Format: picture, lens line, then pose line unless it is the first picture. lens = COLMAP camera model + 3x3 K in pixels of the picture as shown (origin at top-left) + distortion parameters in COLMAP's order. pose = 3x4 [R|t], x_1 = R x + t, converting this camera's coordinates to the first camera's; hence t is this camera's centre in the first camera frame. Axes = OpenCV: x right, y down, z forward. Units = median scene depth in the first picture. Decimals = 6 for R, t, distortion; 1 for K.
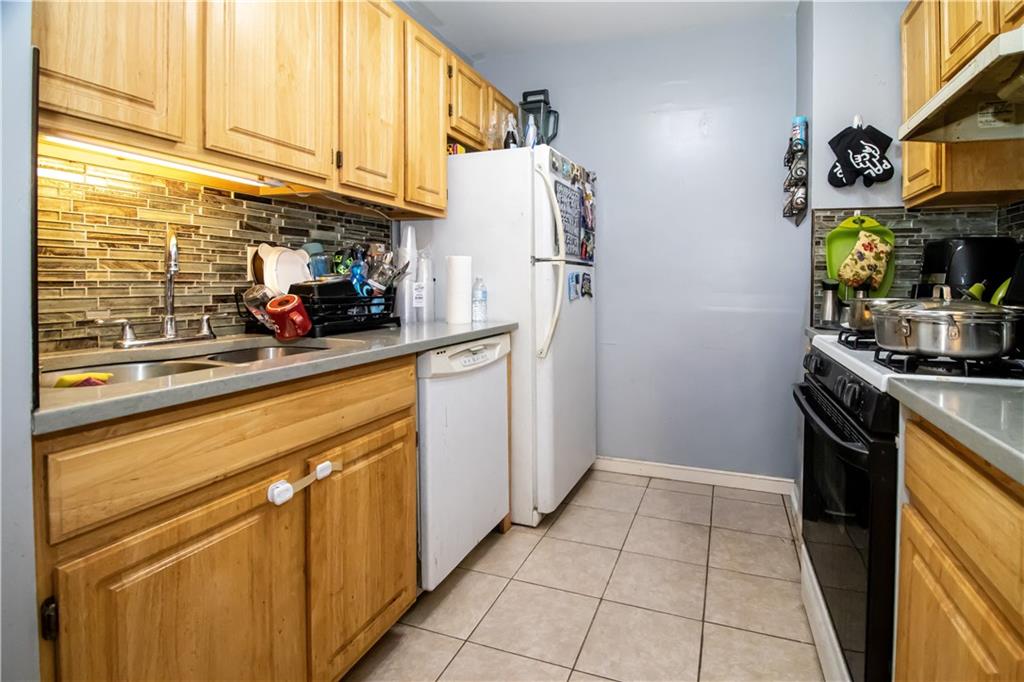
lens RADIAL K [[493.5, 0, 529.9], [0, 493.5, 297.0], [0, 0, 1]] dist [-0.005052, -0.003075]
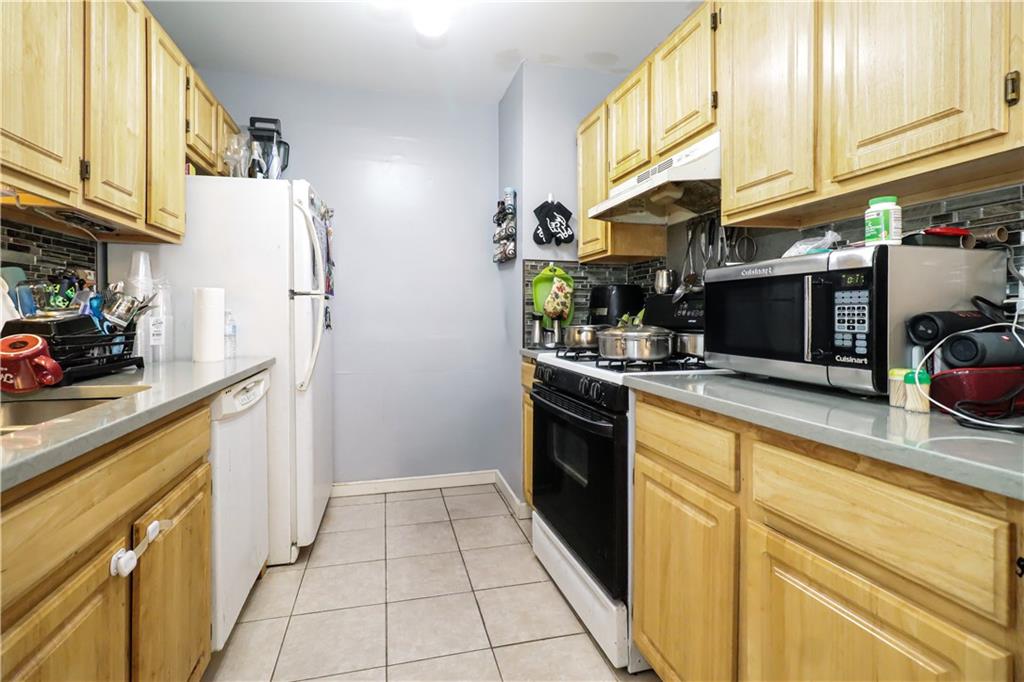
lens RADIAL K [[493.5, 0, 462.9], [0, 493.5, 323.5], [0, 0, 1]] dist [-0.005052, -0.003075]
pose [[0.843824, -0.015802, 0.536387, -0.269816], [0.021361, 0.999763, -0.004152, -0.003386], [-0.536194, 0.014961, 0.843962, -0.029283]]
